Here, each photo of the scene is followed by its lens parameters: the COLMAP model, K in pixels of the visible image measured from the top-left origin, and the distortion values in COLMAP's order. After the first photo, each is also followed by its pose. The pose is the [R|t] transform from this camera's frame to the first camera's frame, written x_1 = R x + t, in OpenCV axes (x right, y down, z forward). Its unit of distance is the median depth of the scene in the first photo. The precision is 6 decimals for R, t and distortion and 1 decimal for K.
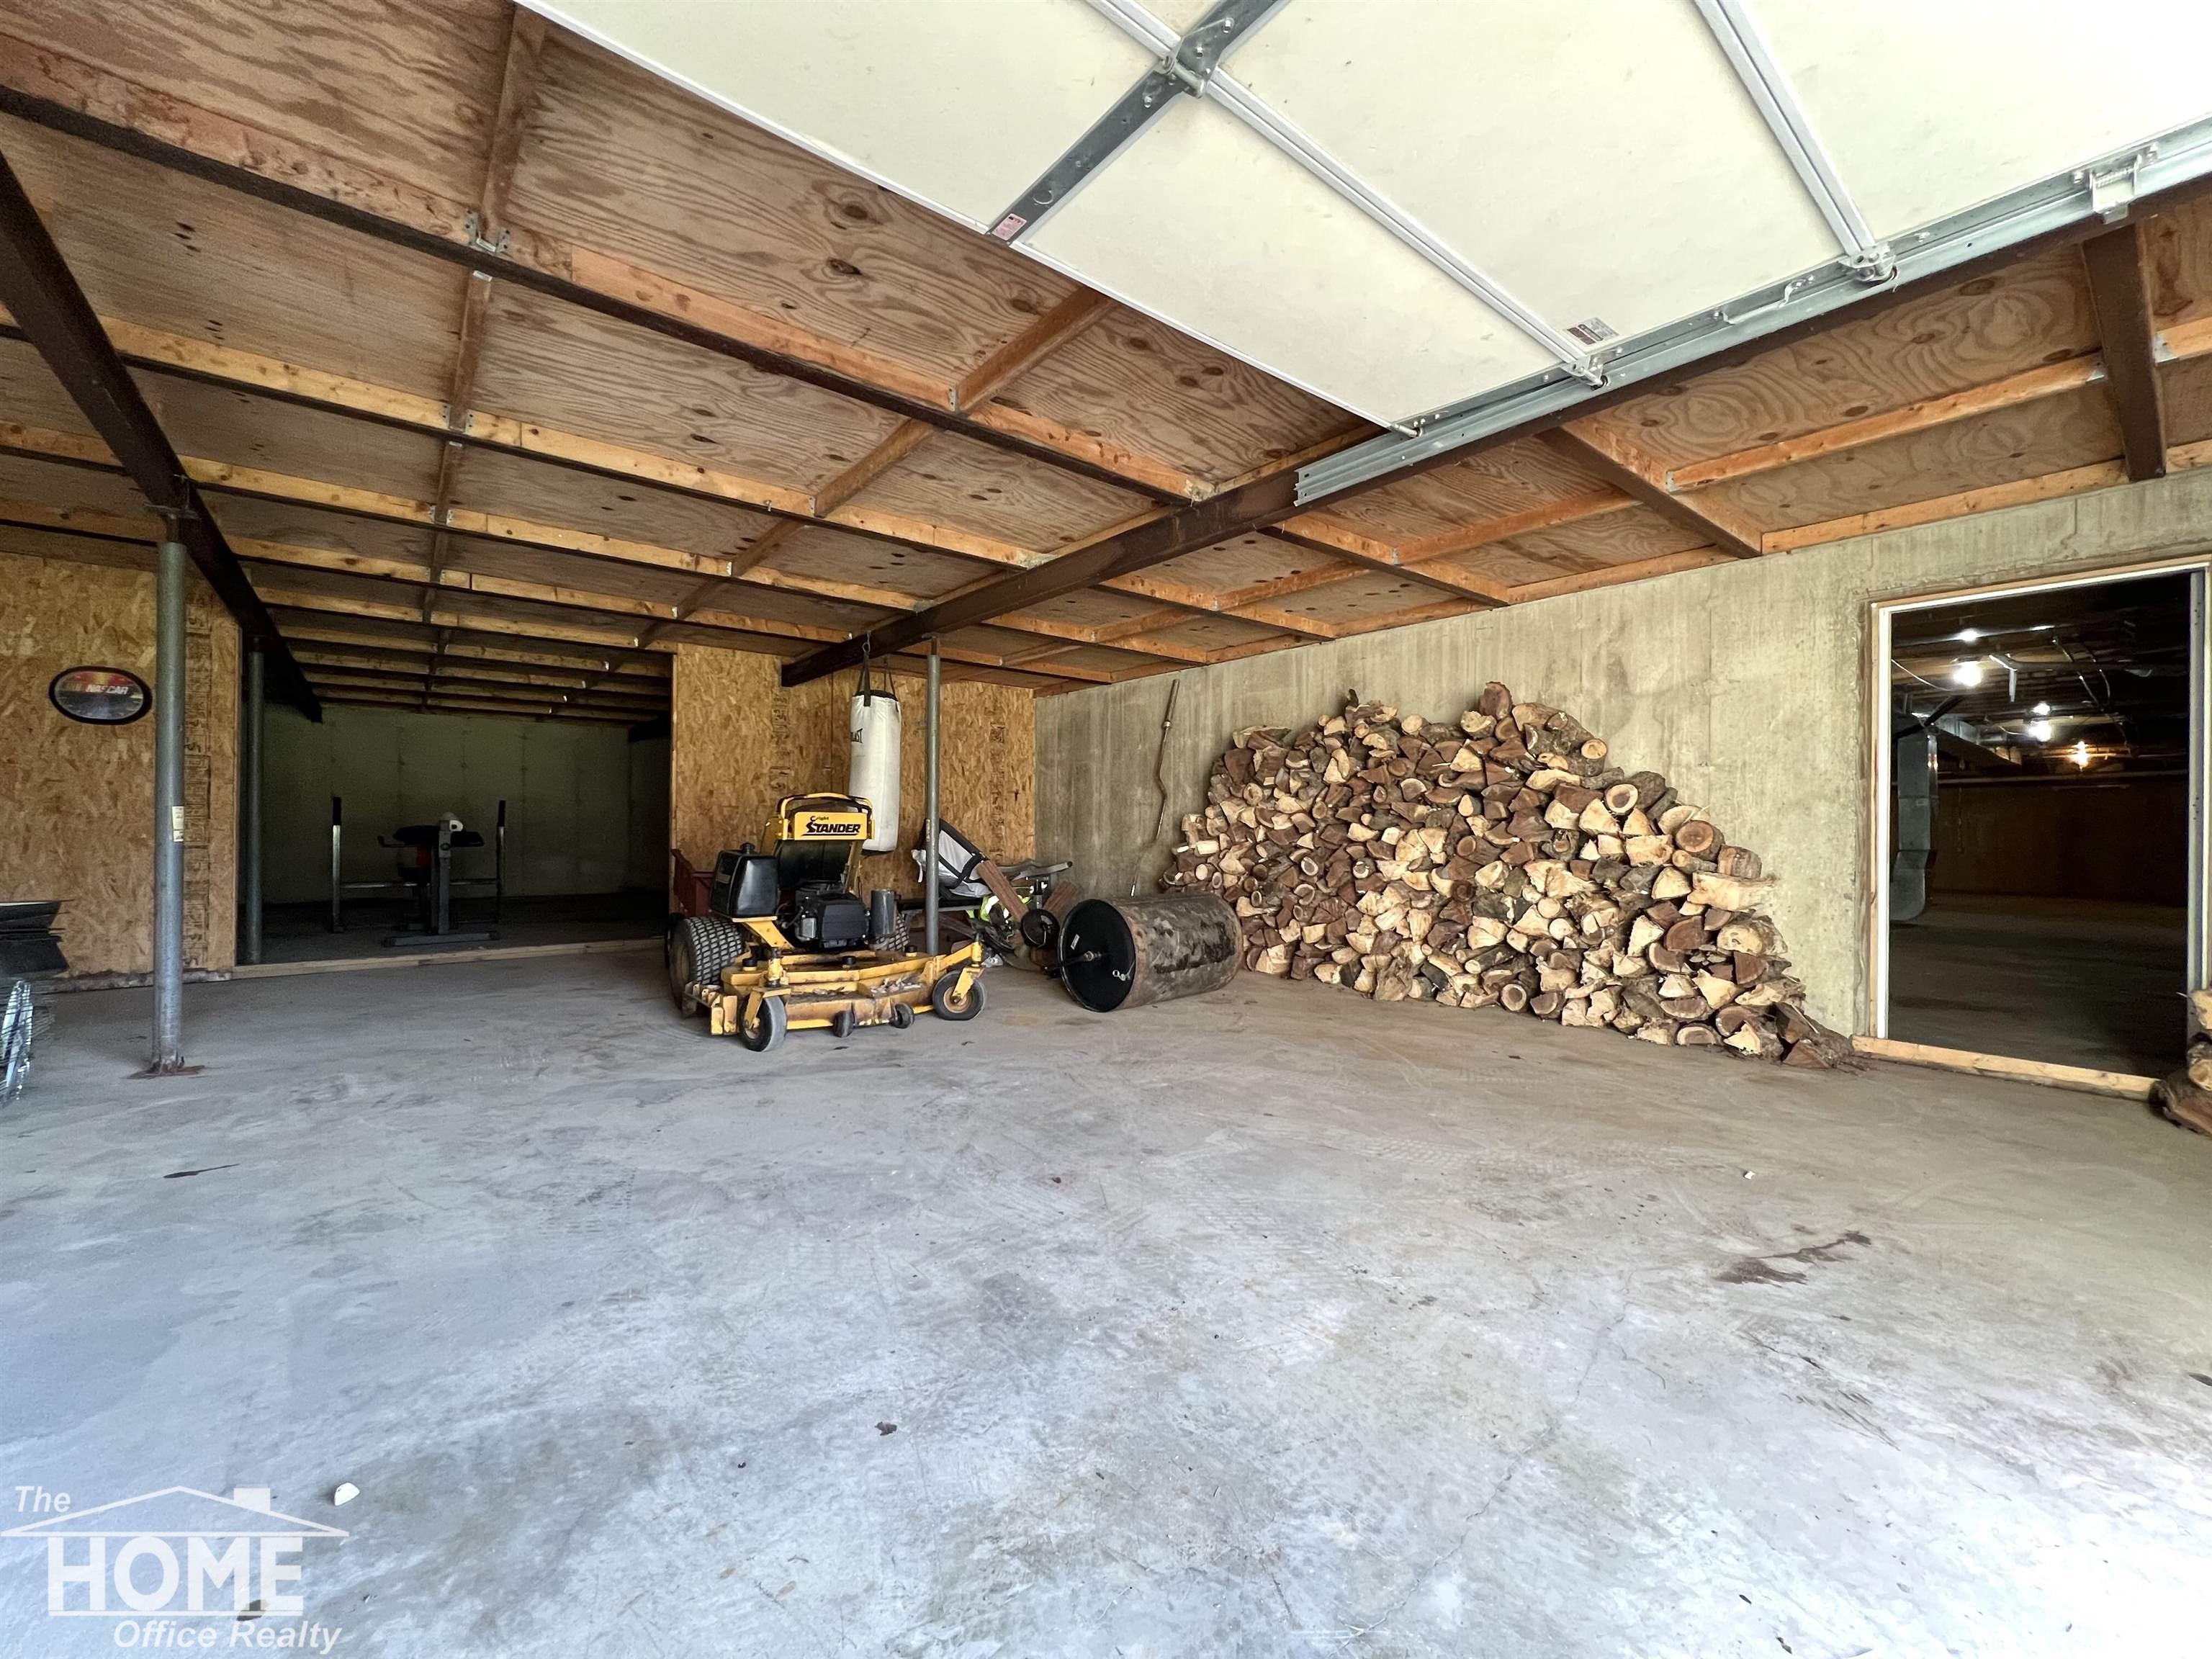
lens RADIAL K [[883.2, 0, 1108.7], [0, 883.2, 832.1], [0, 0, 1]] dist [-0.000437, 0.000504]
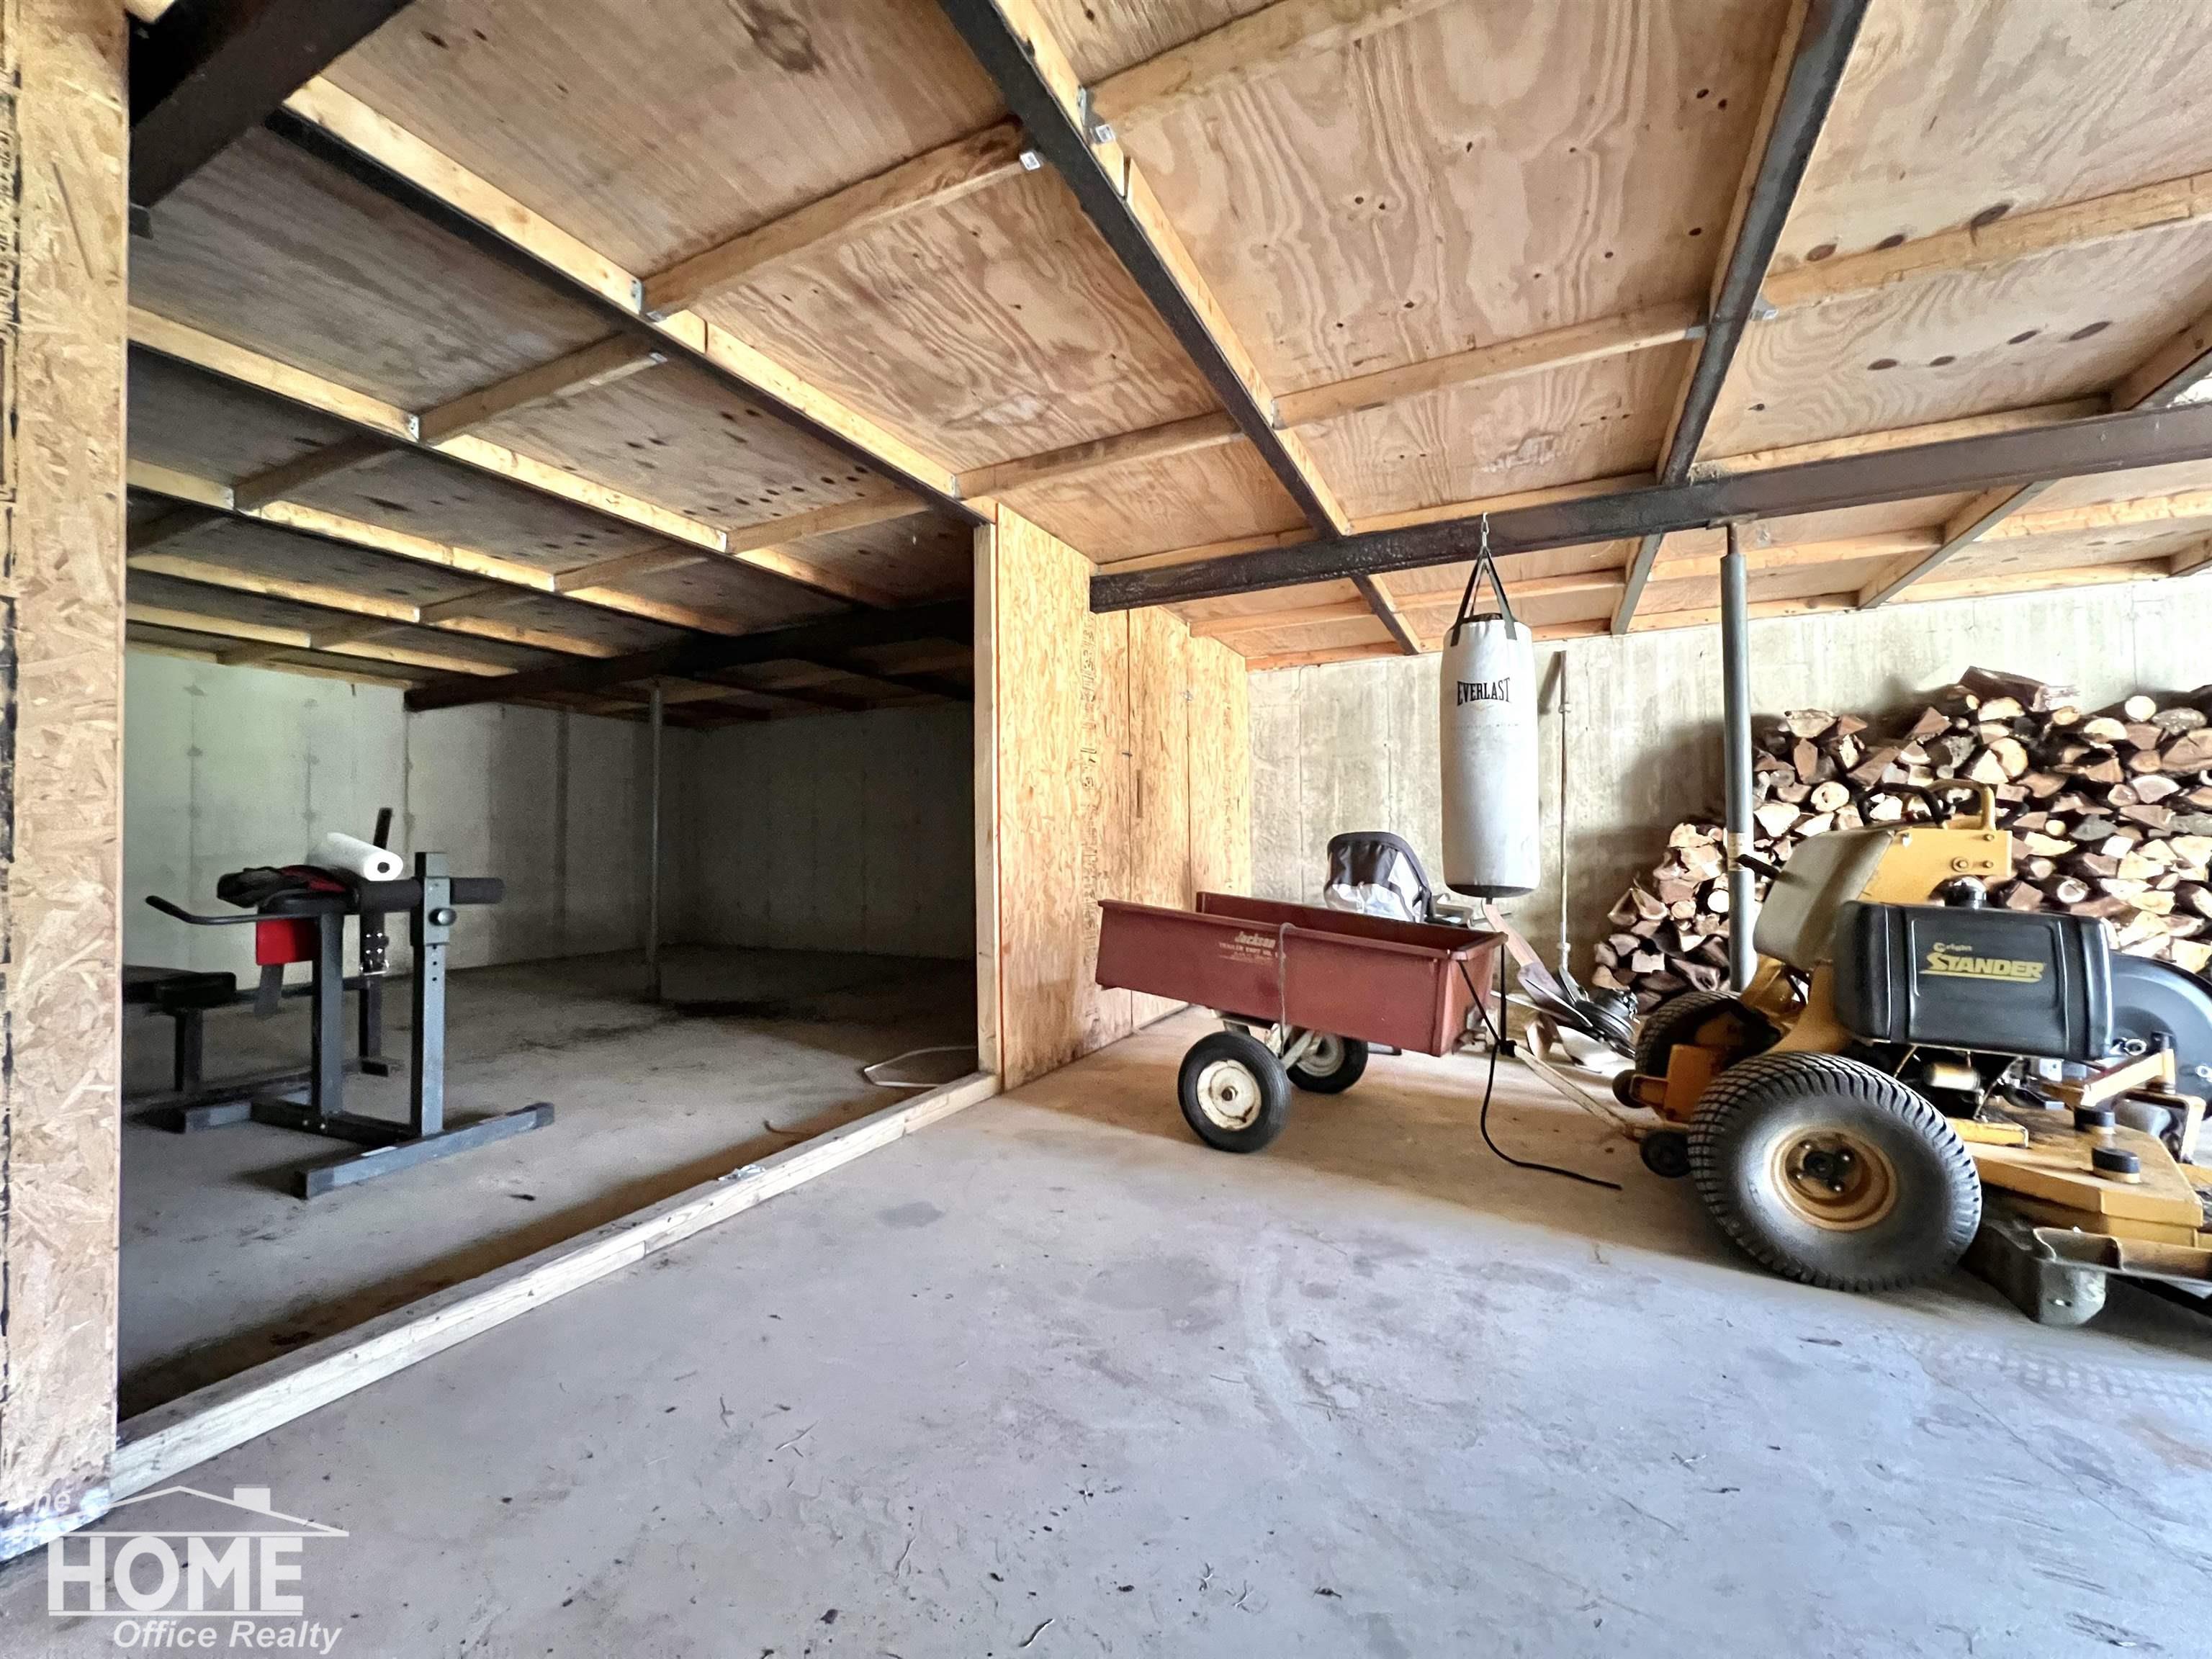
lens RADIAL K [[883.2, 0, 1108.7], [0, 883.2, 832.1], [0, 0, 1]] dist [-0.000437, 0.000504]
pose [[0.909135, -0.007023, 0.416443, -0.636531], [0.017187, 0.999639, -0.020663, -0.007321], [-0.416147, 0.025943, 0.908927, 0.493573]]
